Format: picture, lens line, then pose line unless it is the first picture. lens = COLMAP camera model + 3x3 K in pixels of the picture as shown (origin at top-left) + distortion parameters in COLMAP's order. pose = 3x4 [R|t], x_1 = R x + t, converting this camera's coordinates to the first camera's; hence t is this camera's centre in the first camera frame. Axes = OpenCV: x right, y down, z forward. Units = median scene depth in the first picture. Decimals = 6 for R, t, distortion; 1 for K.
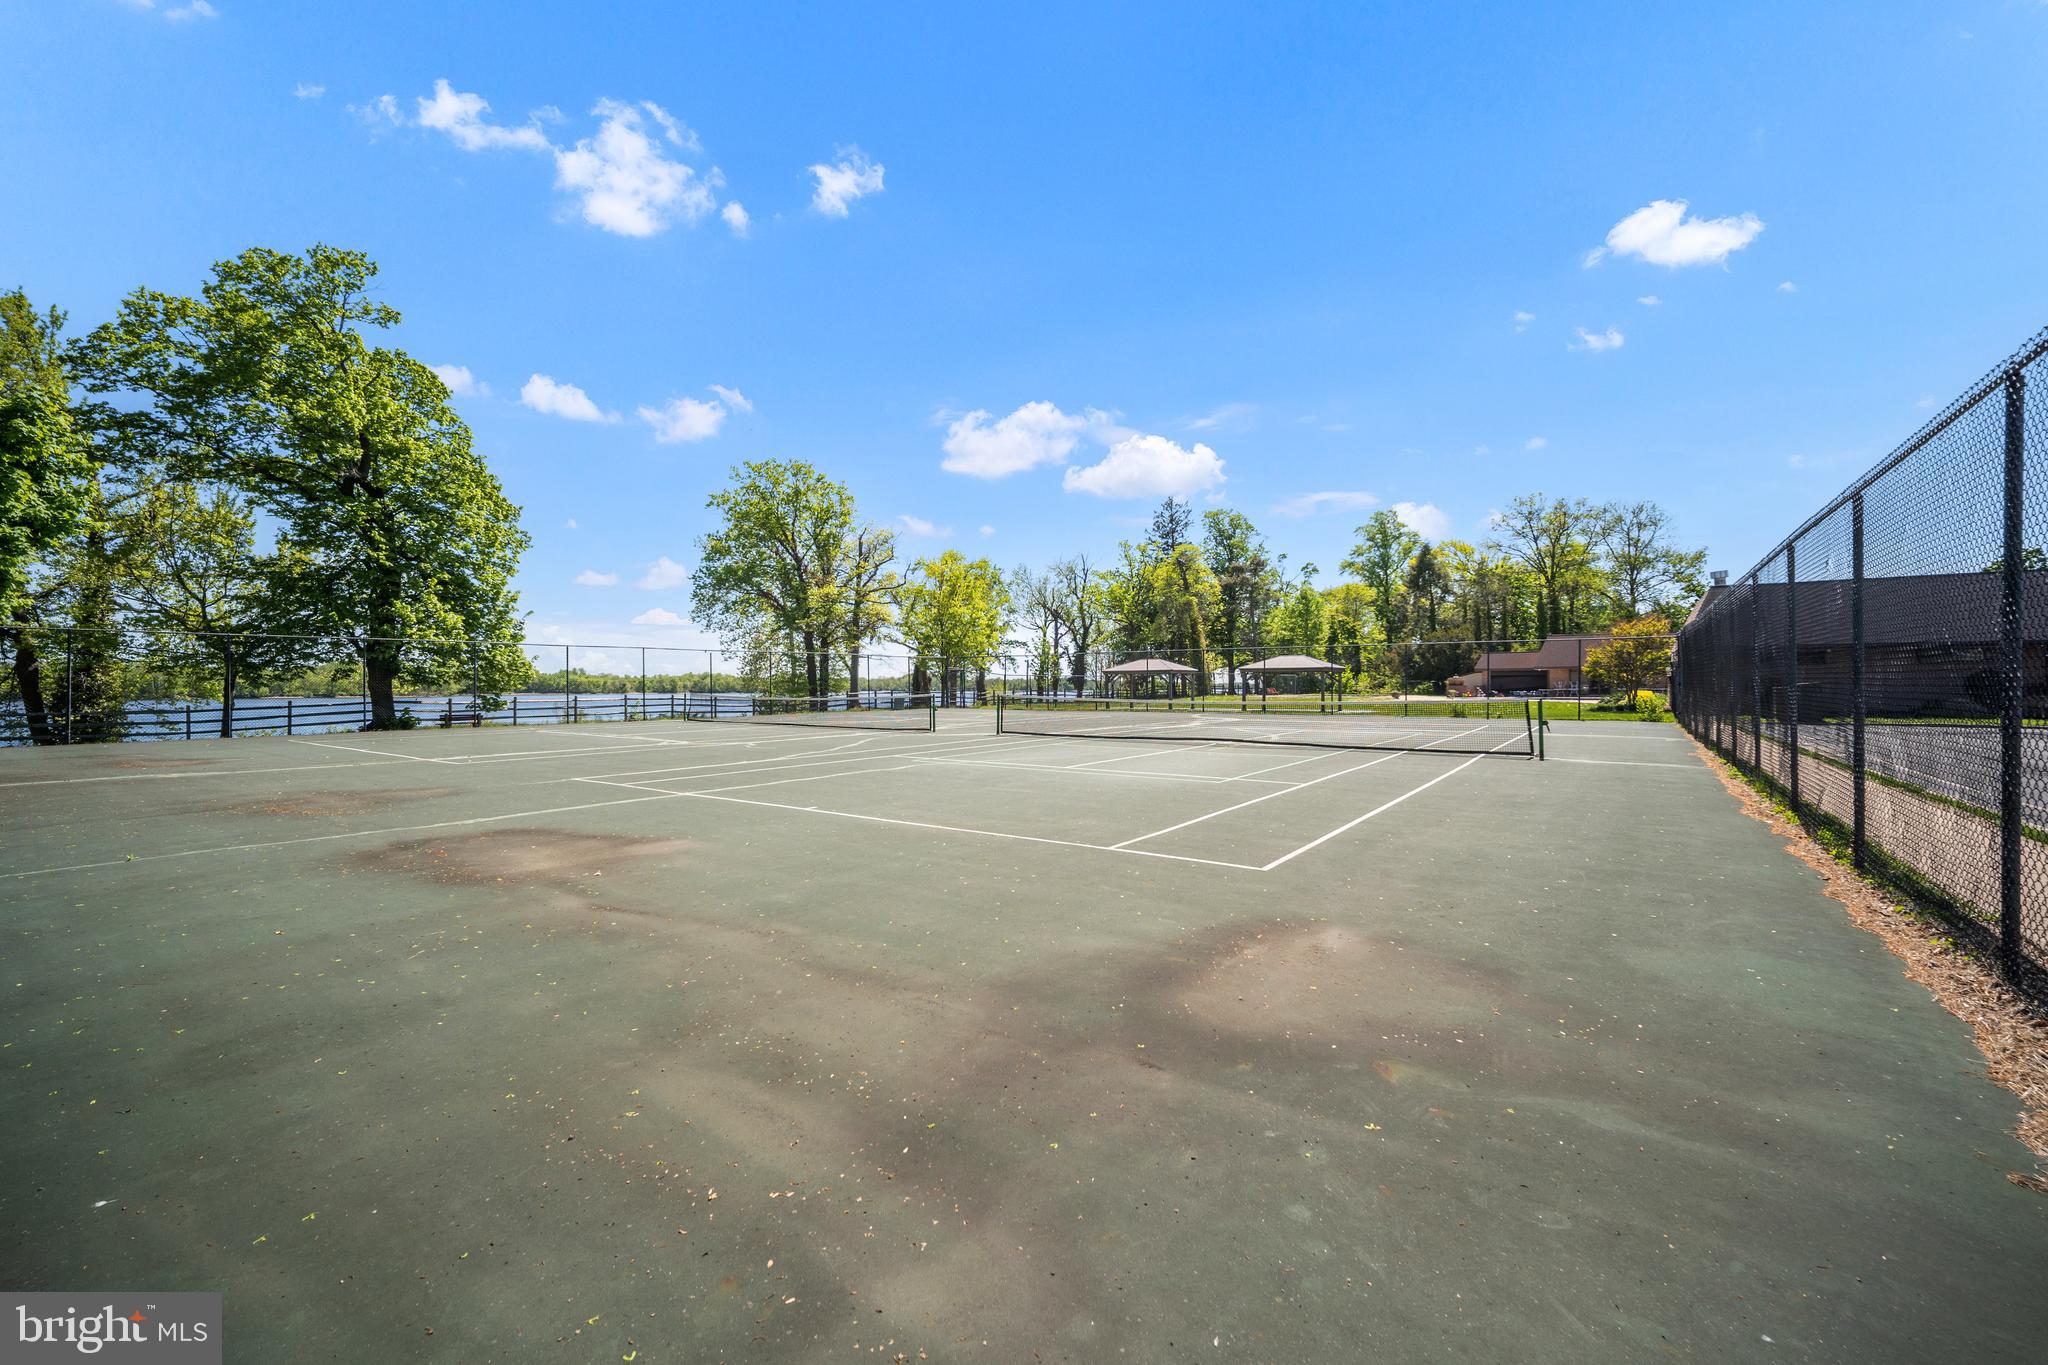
lens RADIAL K [[840.3, 0, 1015.5], [0, 840.3, 691.3], [0, 0, 1]] dist [0.000025, 0.000580]
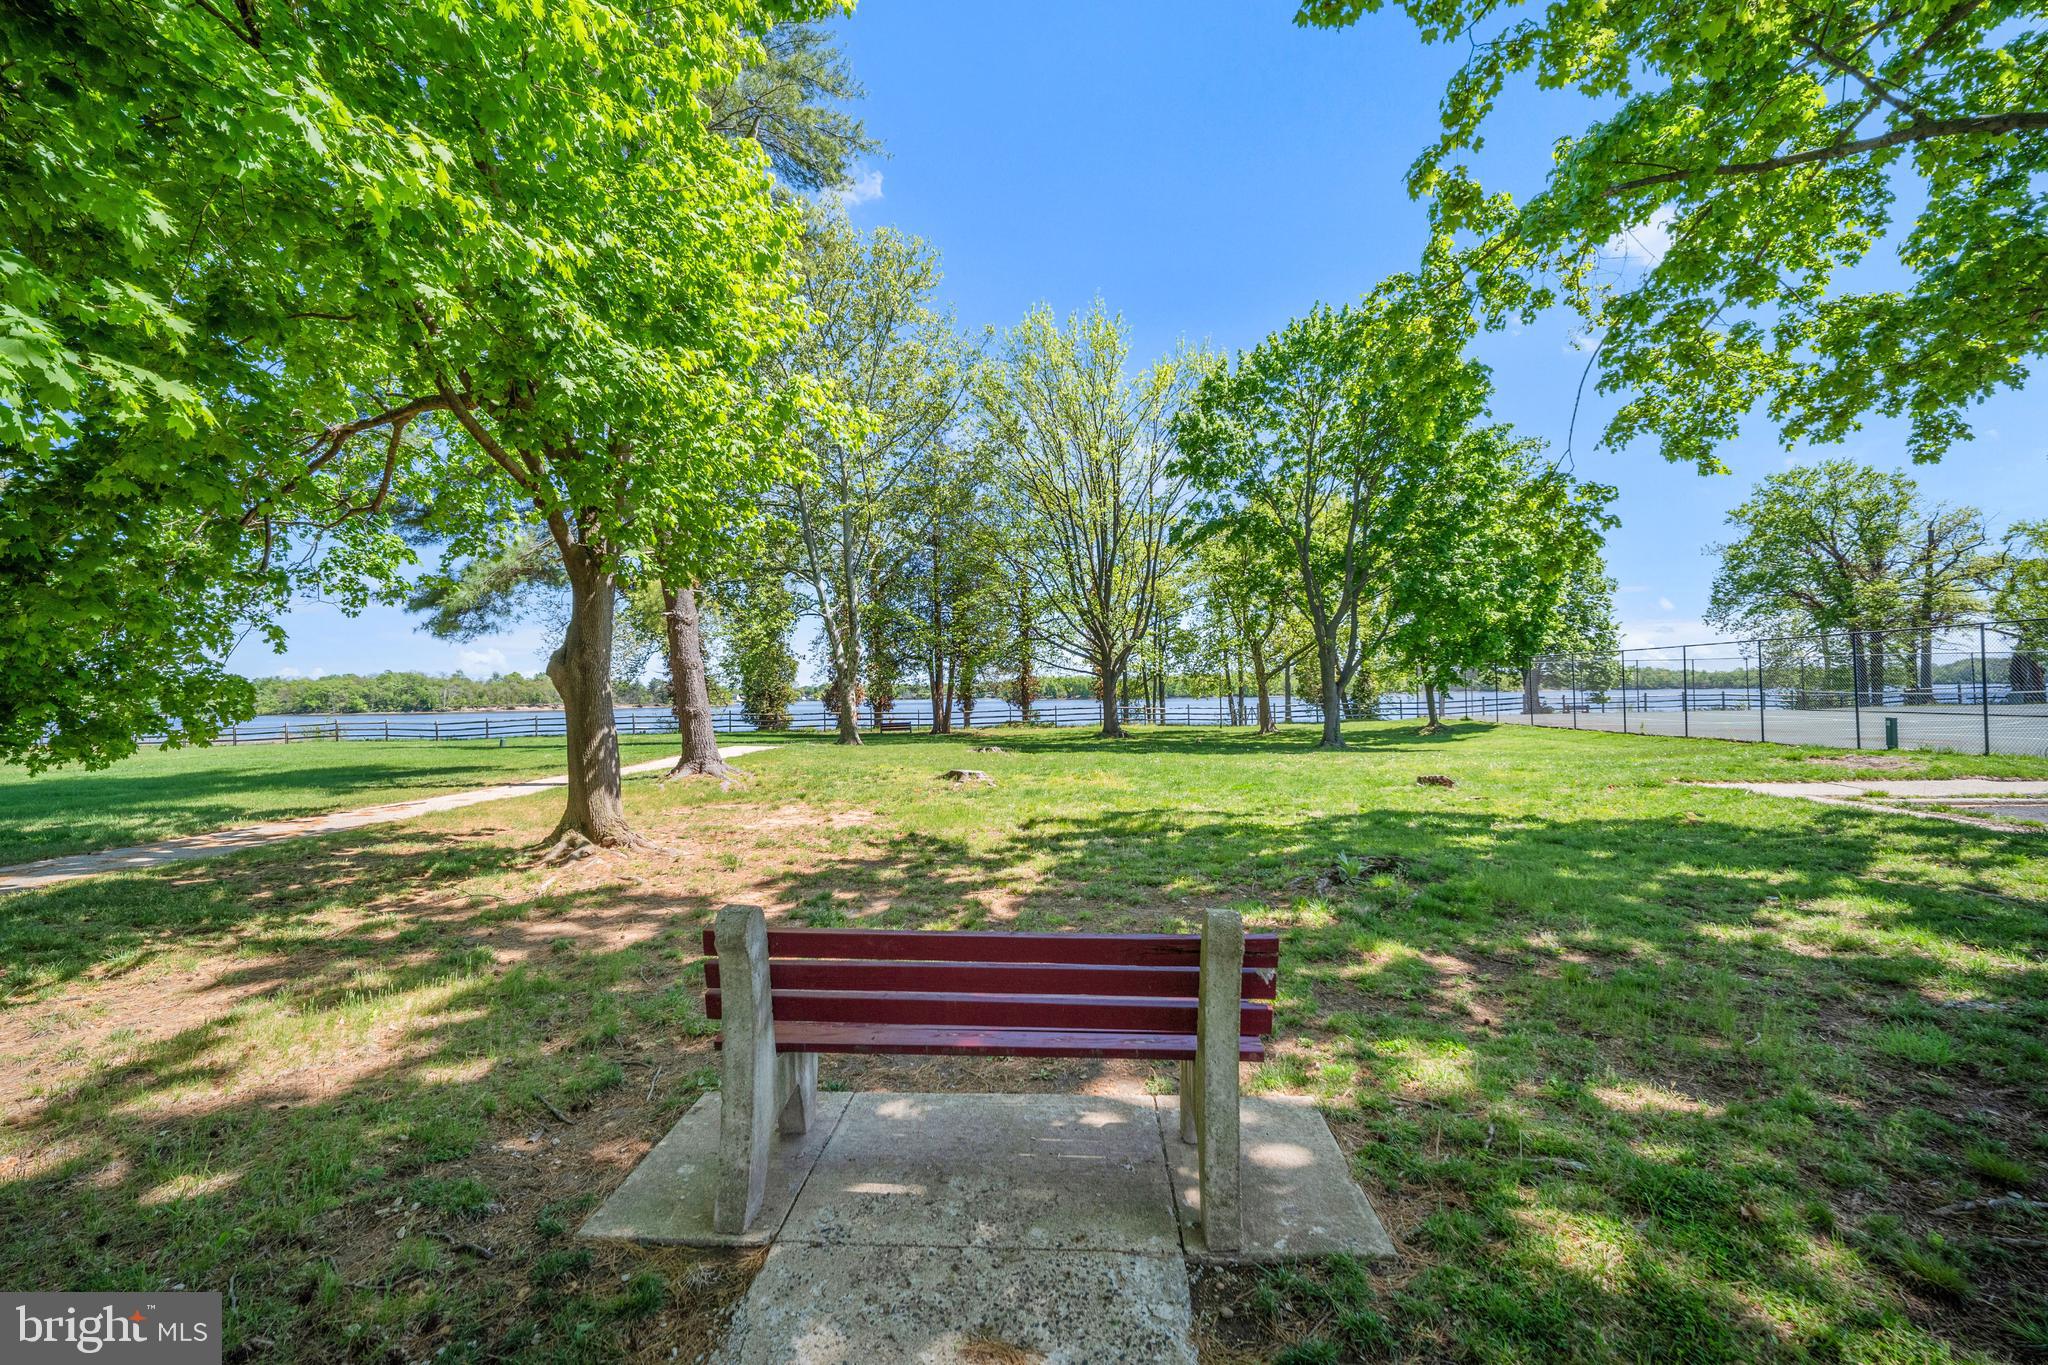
lens RADIAL K [[840.3, 0, 1010.6], [0, 840.3, 681.8], [0, 0, 1]] dist [0.000025, 0.000580]
pose [[0.554832, -0.019805, -0.831726, 0.027936], [0.010961, 0.999804, -0.016496, -0.000071], [0.831890, 0.000036, 0.554941, -0.394779]]
